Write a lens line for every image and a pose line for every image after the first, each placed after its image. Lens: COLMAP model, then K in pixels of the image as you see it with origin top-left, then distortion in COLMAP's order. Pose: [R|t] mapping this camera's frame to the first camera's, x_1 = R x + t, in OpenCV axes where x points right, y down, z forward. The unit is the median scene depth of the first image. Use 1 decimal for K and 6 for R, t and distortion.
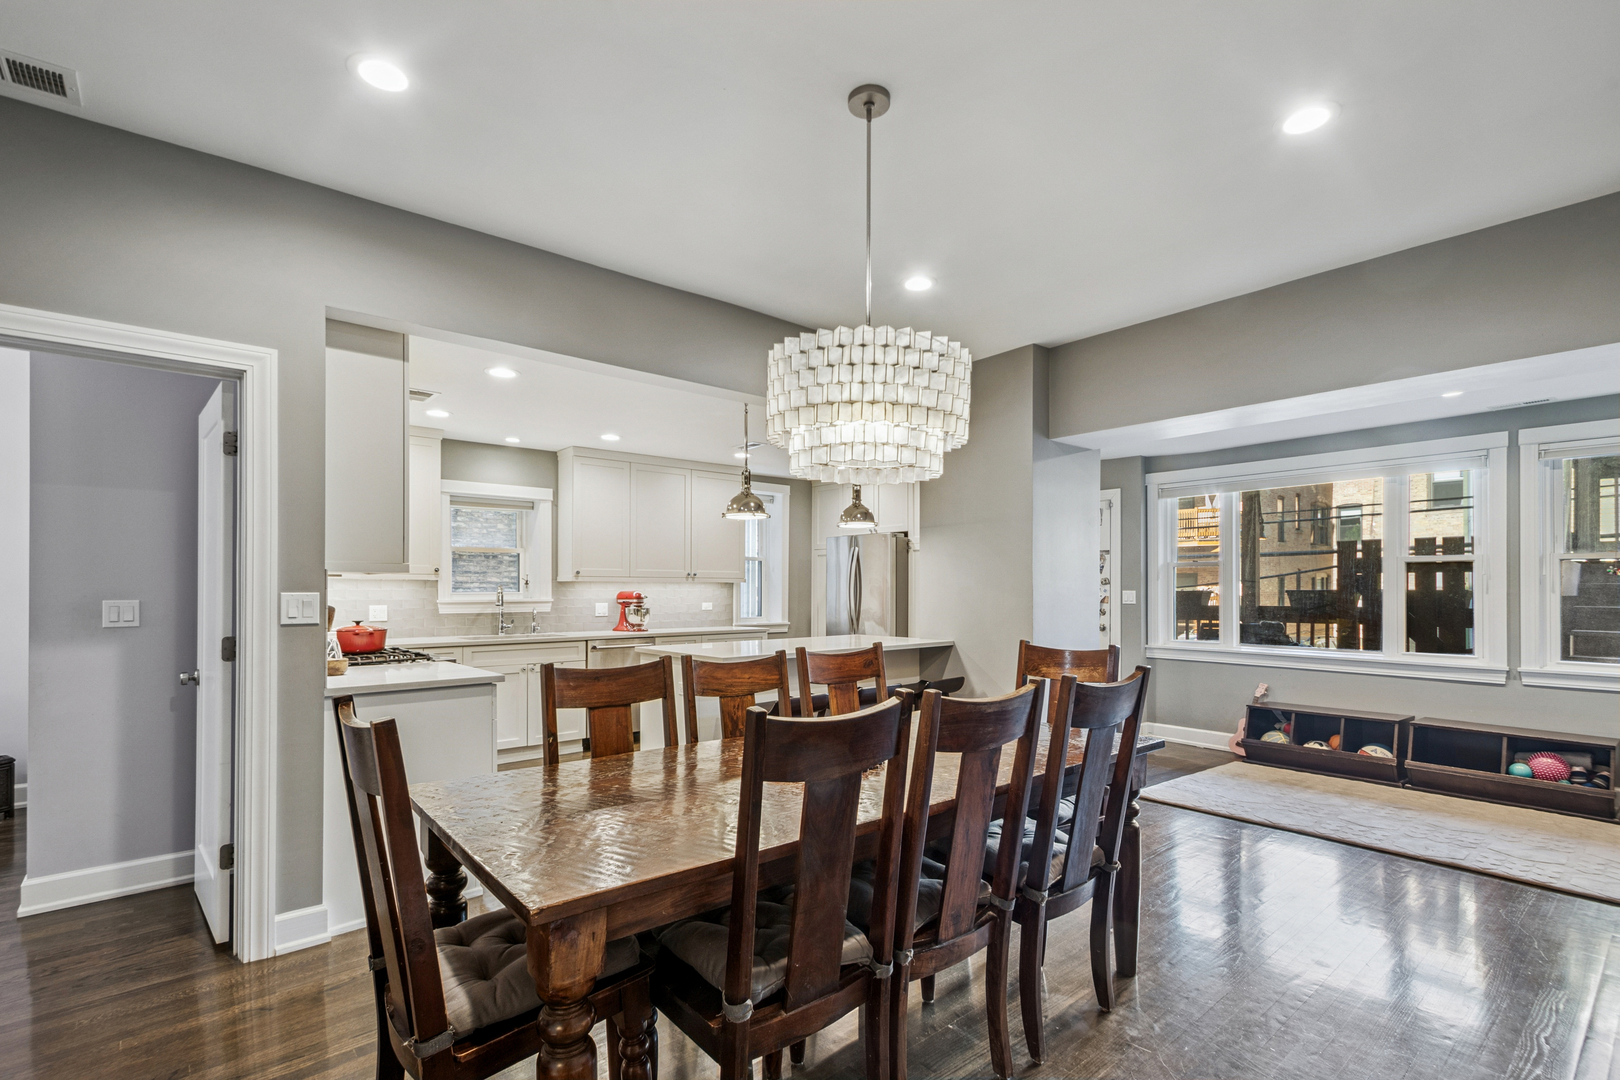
lens RADIAL K [[739.1, 0, 790.7], [0, 739.1, 584.1], [0, 0, 1]] dist [0.019189, 0.000099]
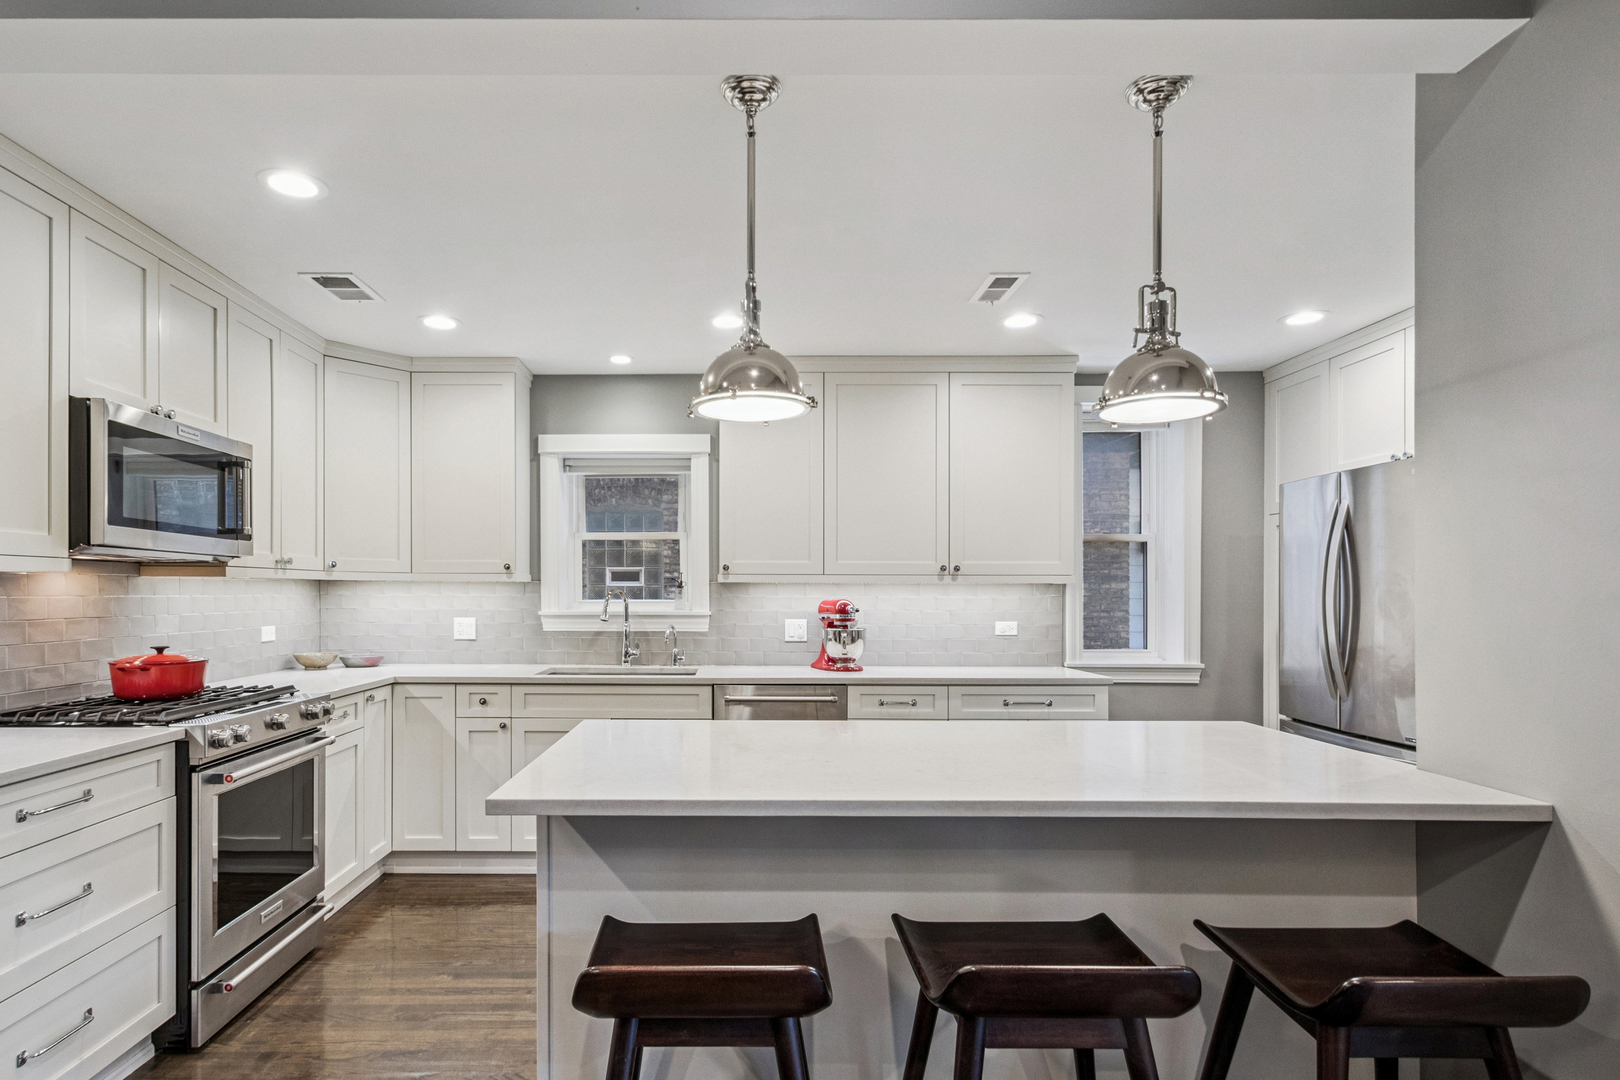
lens RADIAL K [[863.8, 0, 735.9], [0, 863.8, 593.3], [0, 0, 1]] dist [0.004806, 0.001224]
pose [[0.771887, 0.000947, -0.635759, 0.151602], [0.002482, 0.999987, 0.004504, 0.001847], [0.635755, -0.005054, 0.771874, 0.451493]]
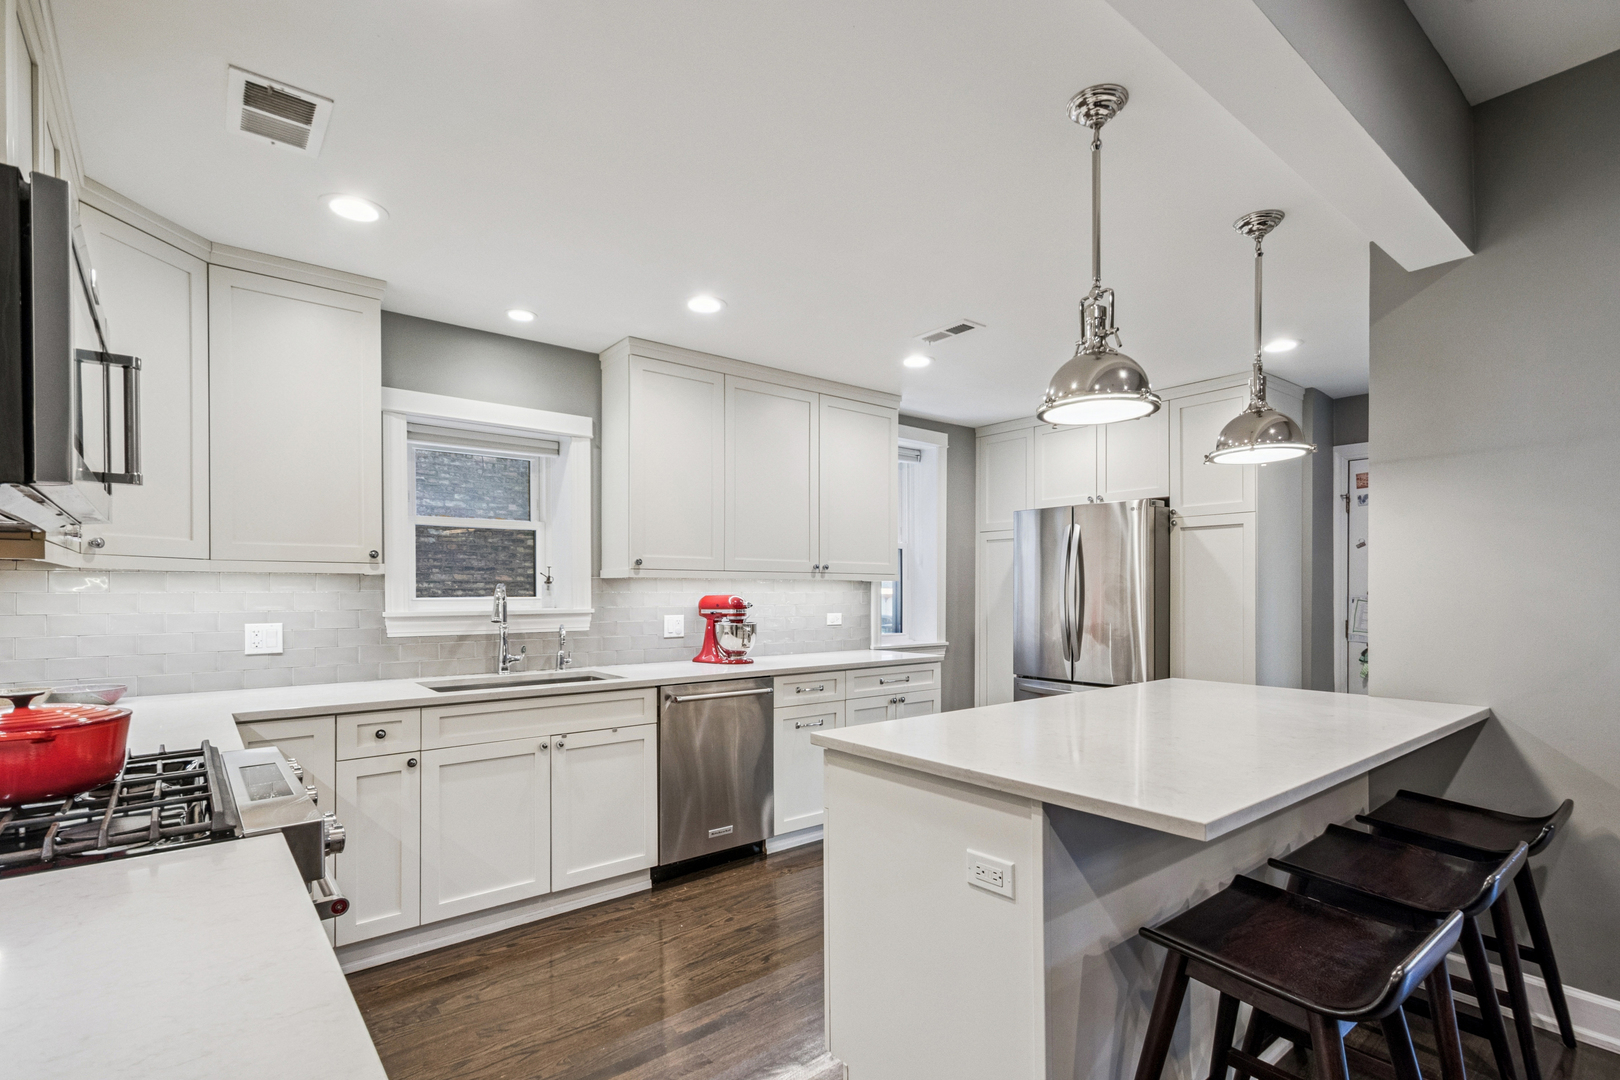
lens RADIAL K [[755.7, 0, 805.1], [0, 755.7, 591.2], [0, 0, 1]] dist [0.008627, 0.000424]
pose [[0.999899, -0.000302, -0.014206, -0.147111], [0.000411, 0.999971, 0.007661, 0.002109], [0.014203, -0.007666, 0.999870, 0.411490]]
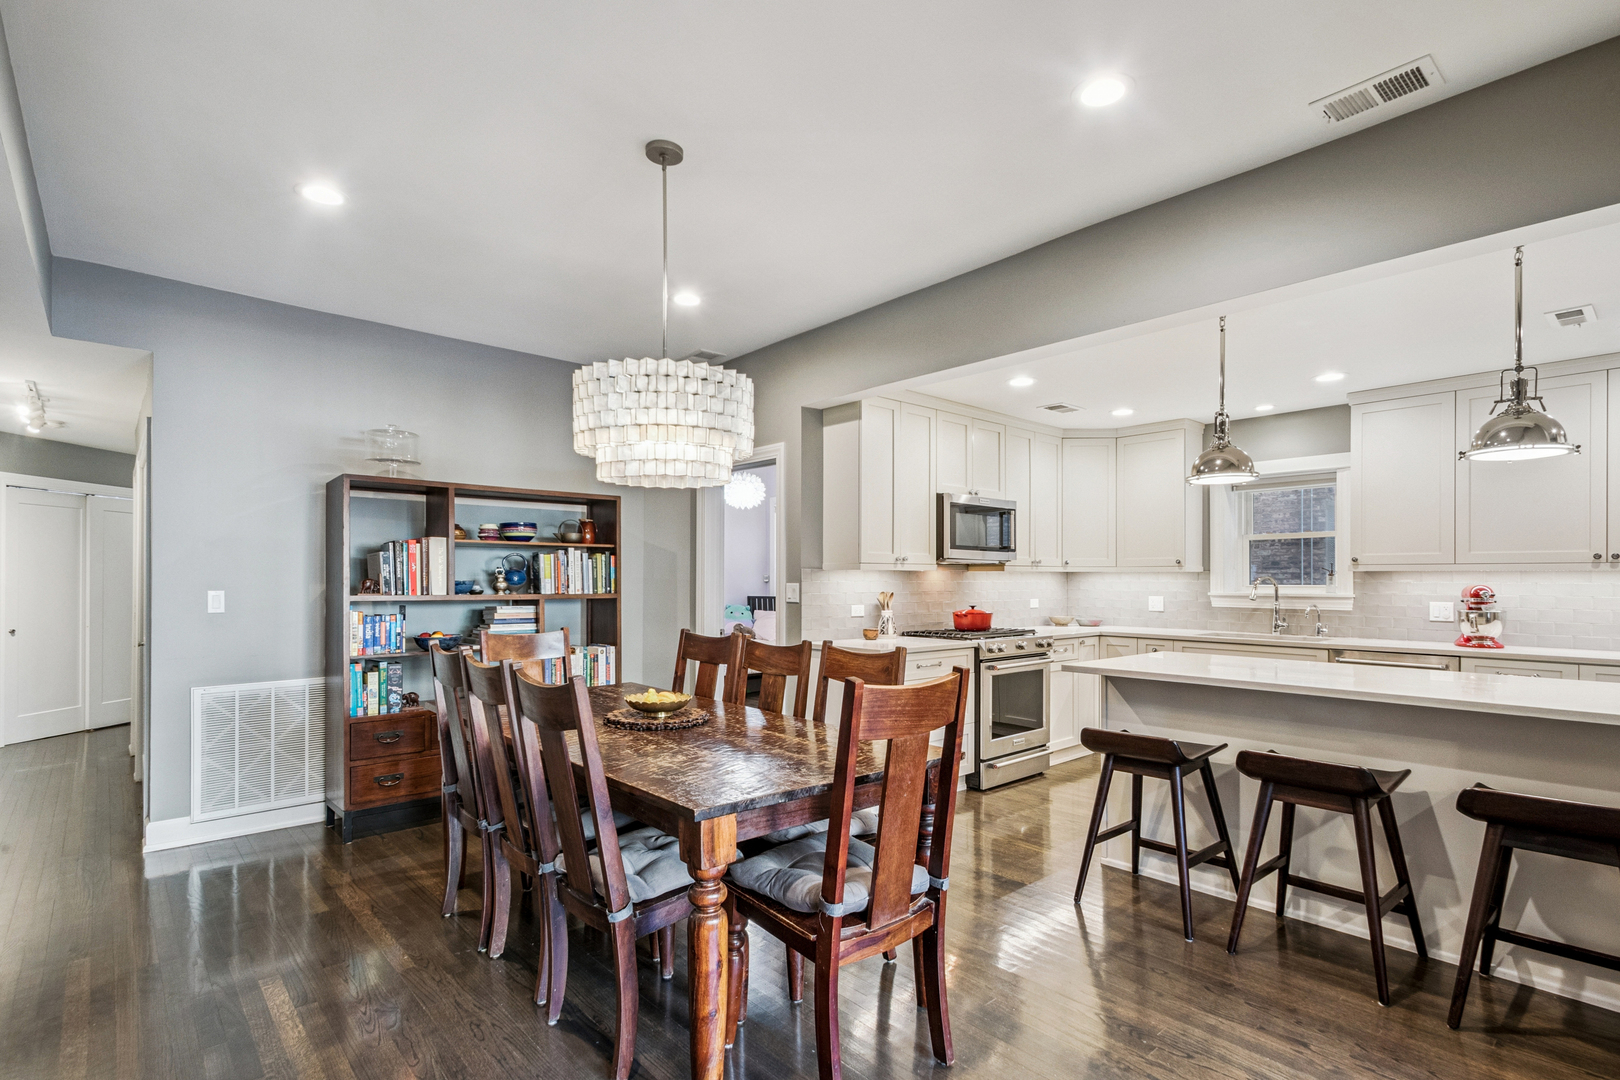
lens RADIAL K [[780.8, 0, 815.1], [0, 780.8, 573.3], [0, 0, 1]] dist [0.002592, 0.000899]
pose [[0.041908, -0.007591, -0.999093, 0.459736], [0.005544, 0.999958, -0.007365, 0.001141], [0.999106, -0.005230, 0.041948, 0.404841]]
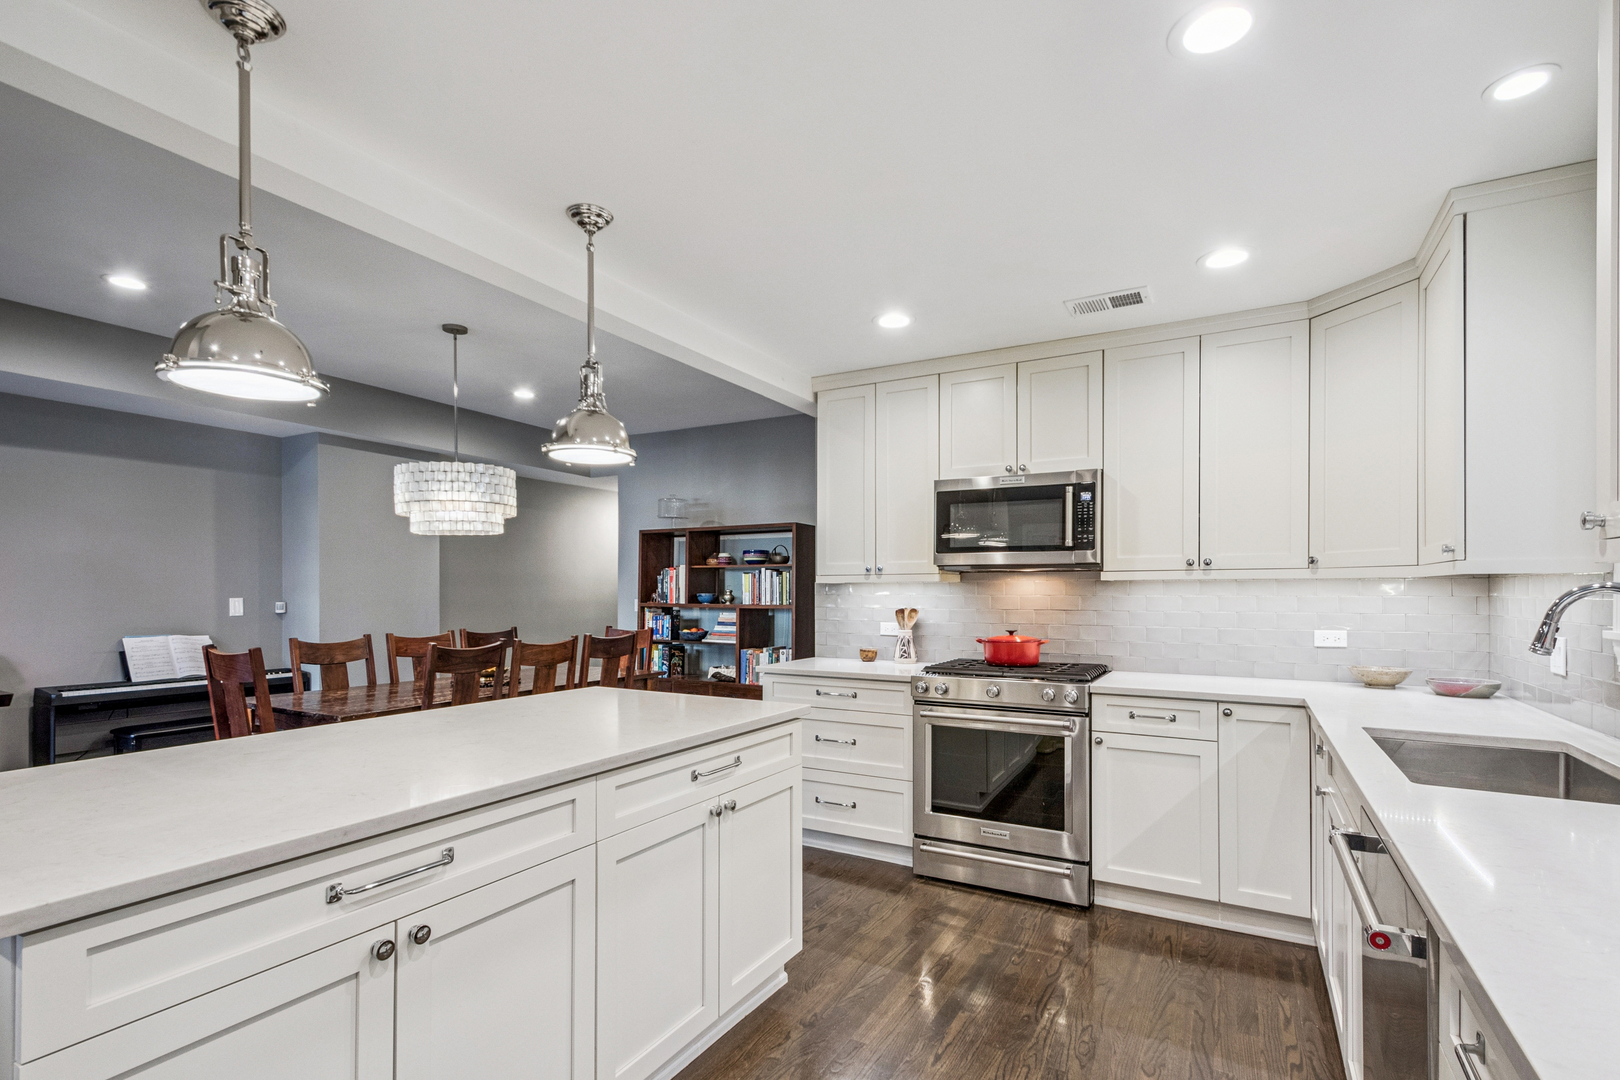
lens RADIAL K [[755.7, 0, 805.1], [0, 755.7, 591.2], [0, 0, 1]] dist [0.008627, 0.000424]
pose [[-0.930703, -0.000896, -0.365776, -0.003924], [0.002005, 0.999969, -0.007551, 0.005162], [0.365771, -0.007761, -0.930672, 1.069167]]
